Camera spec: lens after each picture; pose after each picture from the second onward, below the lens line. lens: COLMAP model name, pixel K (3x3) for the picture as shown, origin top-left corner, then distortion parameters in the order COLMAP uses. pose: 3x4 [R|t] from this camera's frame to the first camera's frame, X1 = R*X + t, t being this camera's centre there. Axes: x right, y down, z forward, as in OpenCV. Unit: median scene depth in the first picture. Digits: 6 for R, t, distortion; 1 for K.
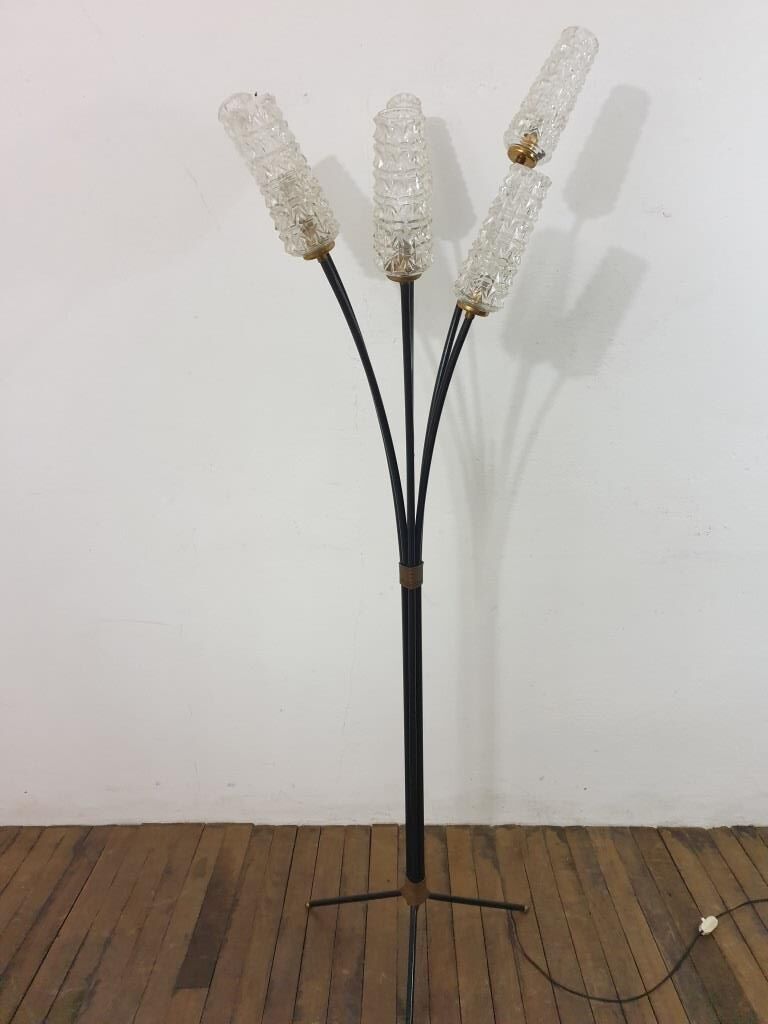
lens RADIAL K [[799.6, 0, 386.0], [0, 799.6, 511.0], [0, 0, 1]] dist [0.030418, -0.002834]
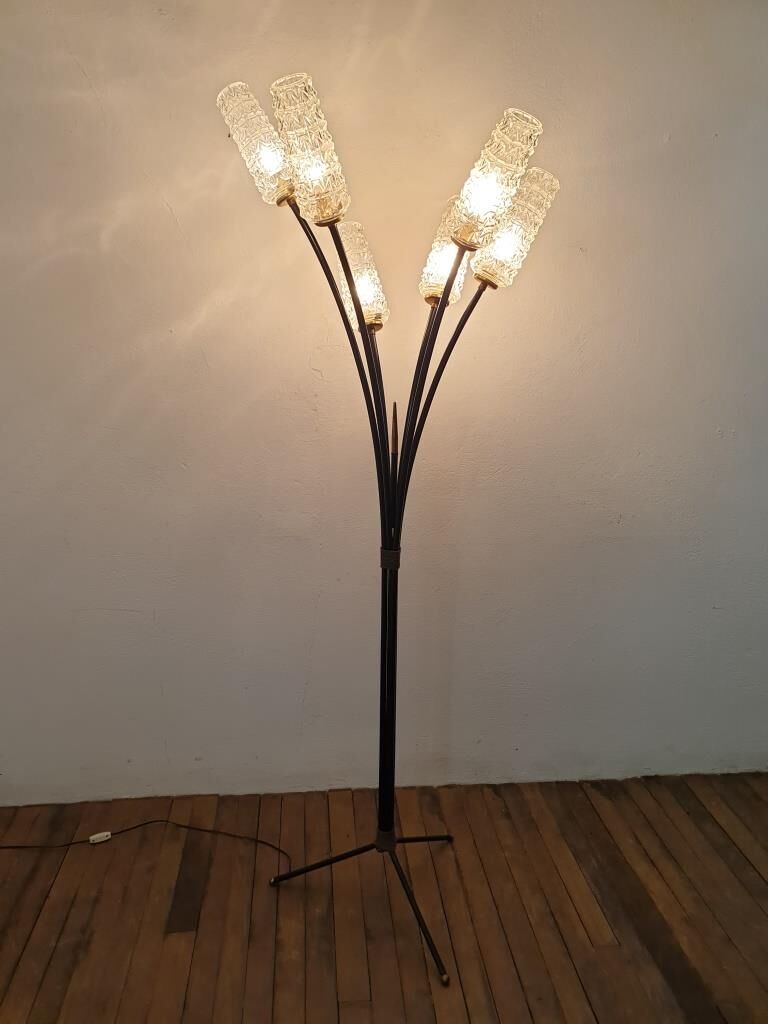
lens RADIAL K [[799.6, 0, 373.0], [0, 799.6, 508.6], [0, 0, 1]] dist [0.030418, -0.002834]
pose [[0.994928, -0.007924, 0.100272, -0.073297], [0.009109, 0.999894, -0.011371, 0.018498], [-0.100171, 0.012227, 0.994895, -0.125597]]
